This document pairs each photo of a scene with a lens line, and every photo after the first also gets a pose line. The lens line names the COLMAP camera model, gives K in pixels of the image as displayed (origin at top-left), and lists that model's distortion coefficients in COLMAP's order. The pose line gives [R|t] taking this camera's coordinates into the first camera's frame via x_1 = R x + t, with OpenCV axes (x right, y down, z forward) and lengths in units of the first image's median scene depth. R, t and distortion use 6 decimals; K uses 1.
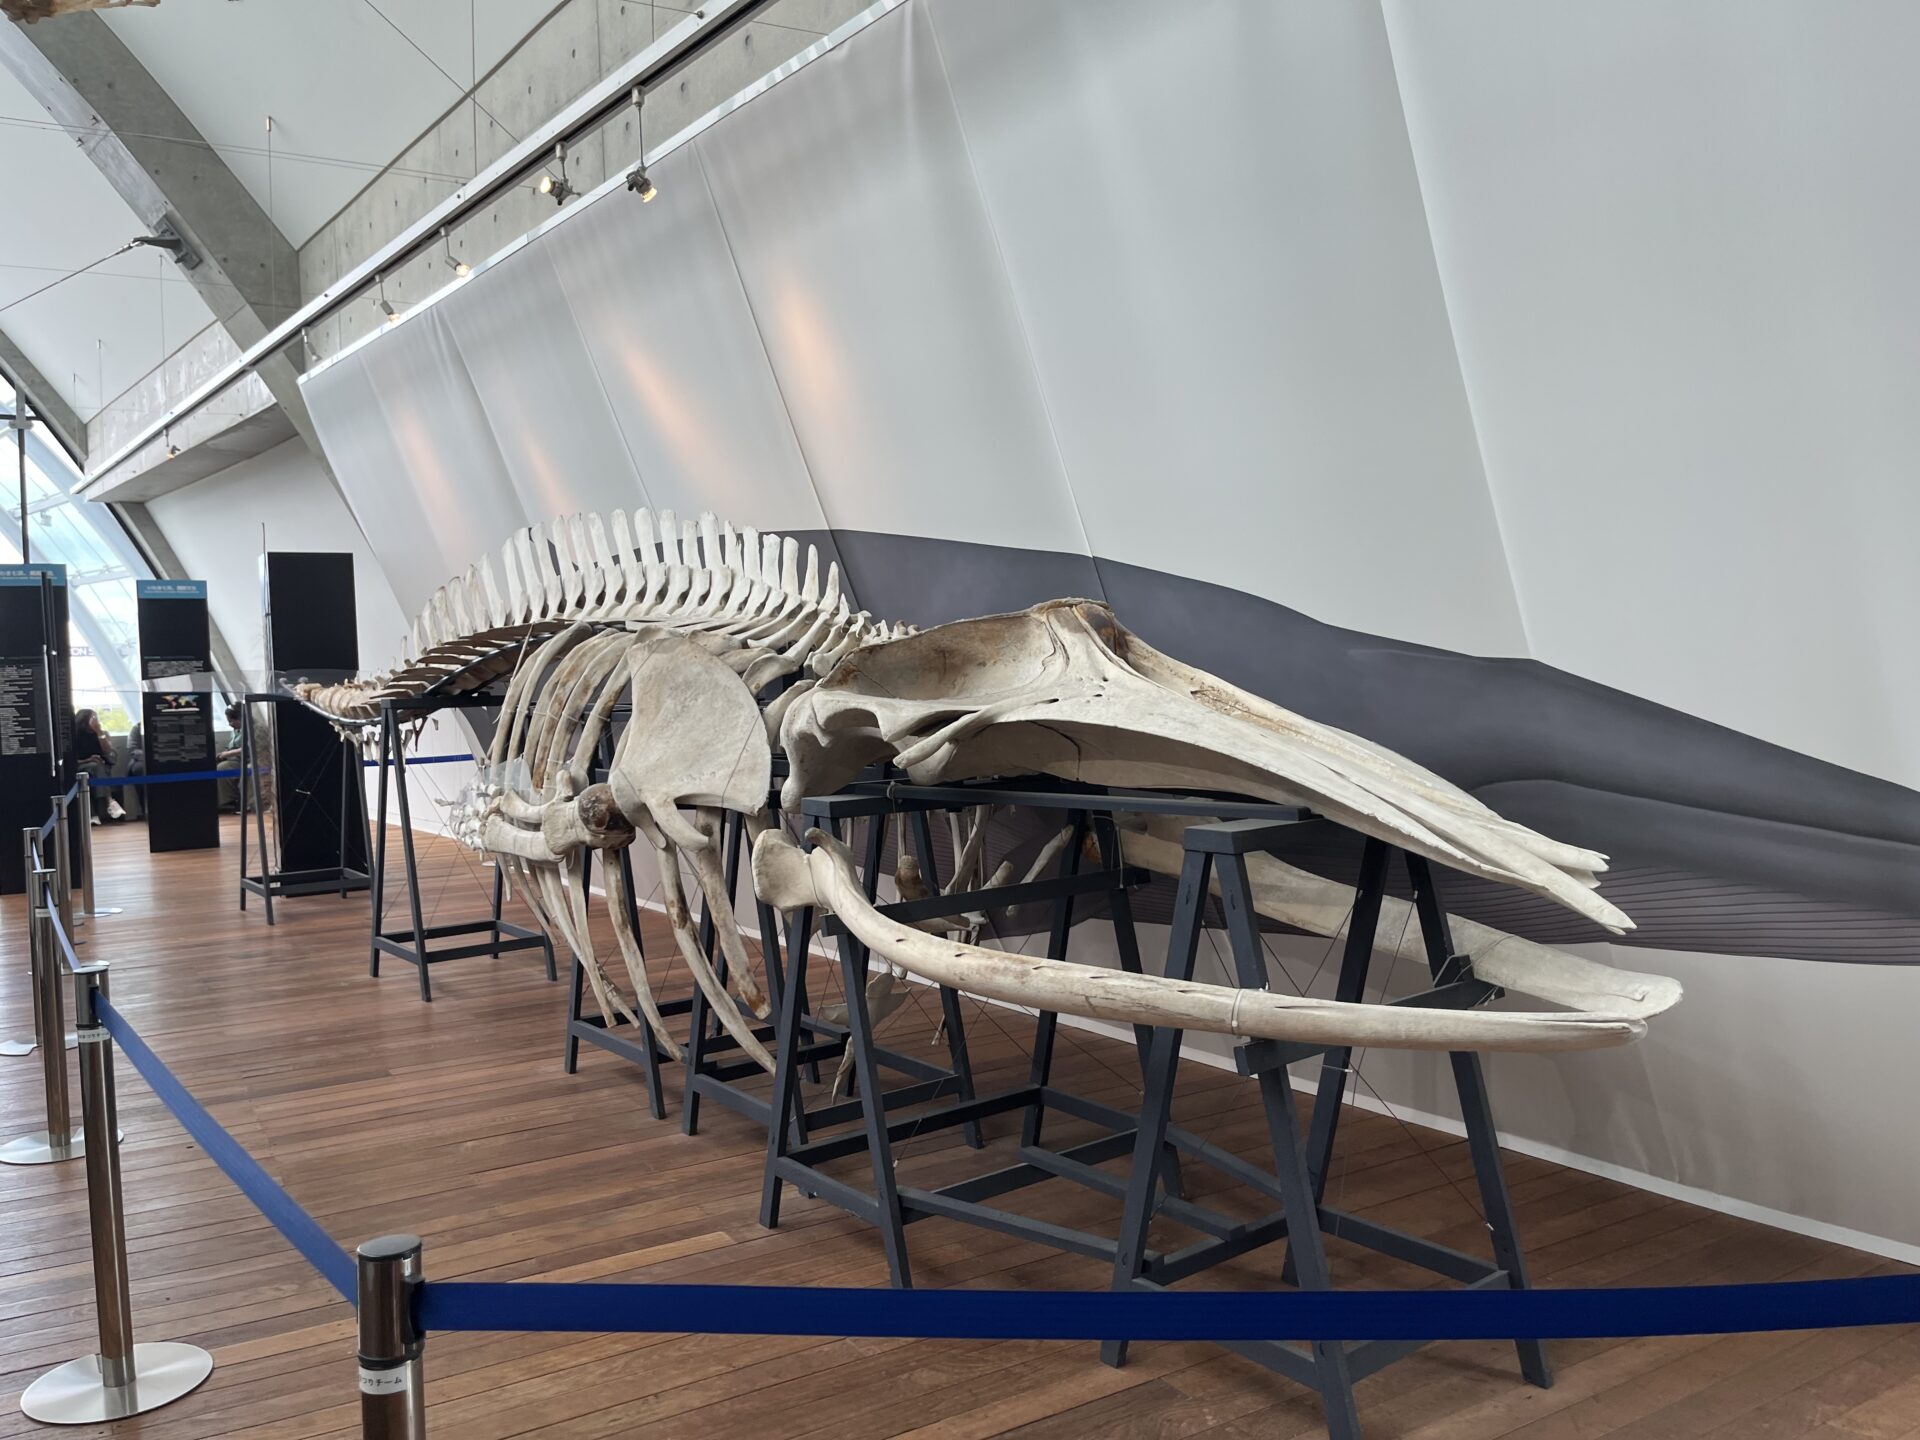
lens RADIAL K [[1411.5, 0, 960.0], [0, 1411.5, 720.0], [0, 0, 1]] dist [-0.000827, -0.000206]
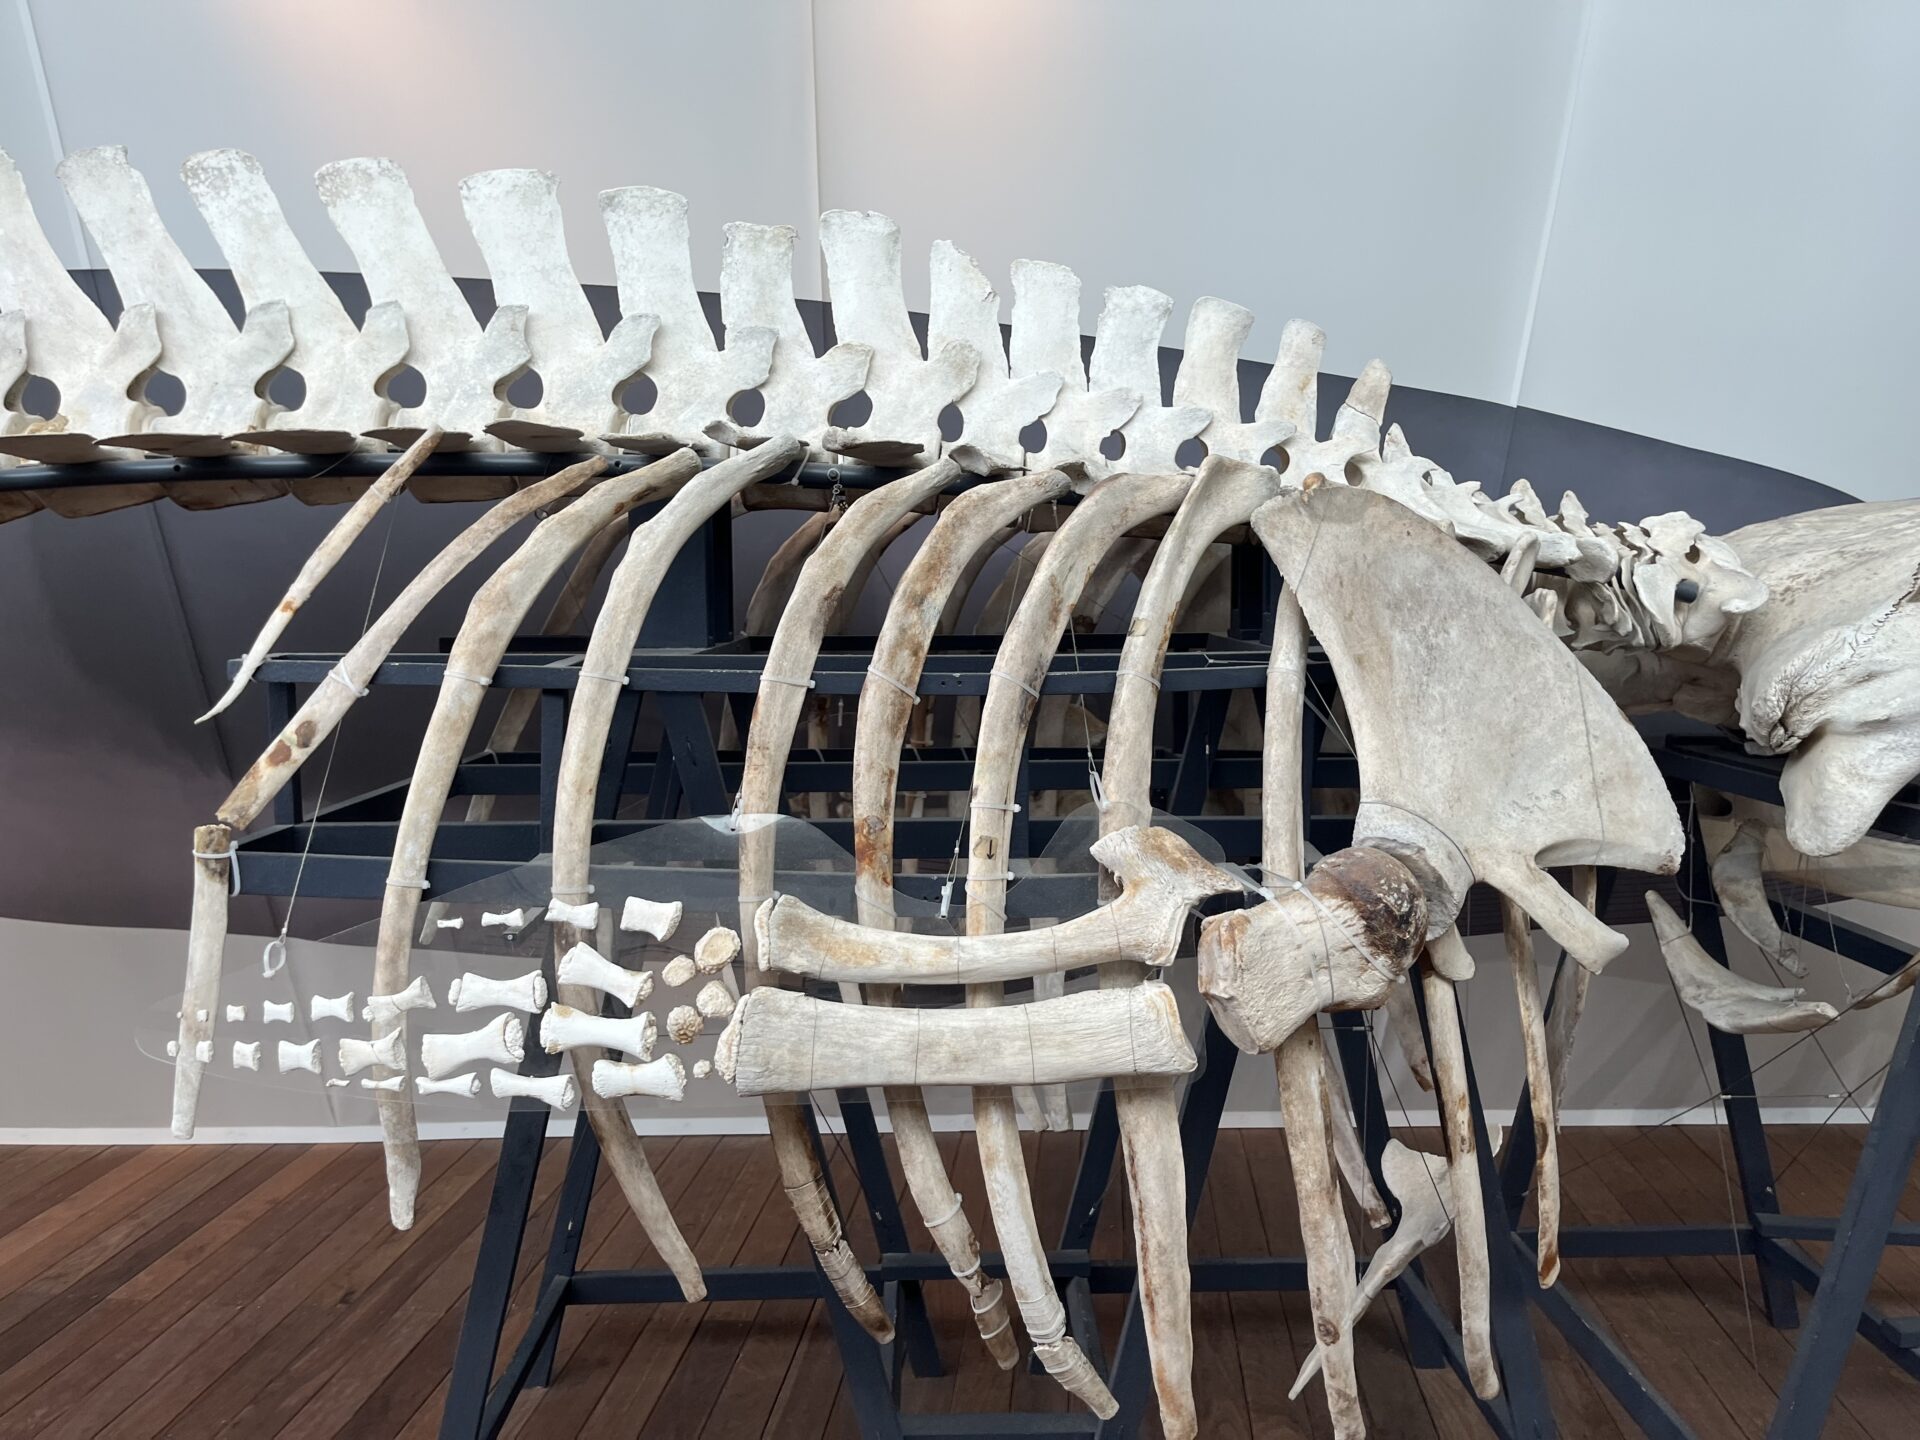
lens RADIAL K [[1411.5, 0, 960.0], [0, 1411.5, 720.0], [0, 0, 1]] dist [-0.000827, -0.000206]
pose [[0.628145, -0.055236, 0.776133, -0.620531], [0.027428, 0.998429, 0.048857, -0.012333], [-0.777613, -0.009402, 0.628674, 0.833540]]
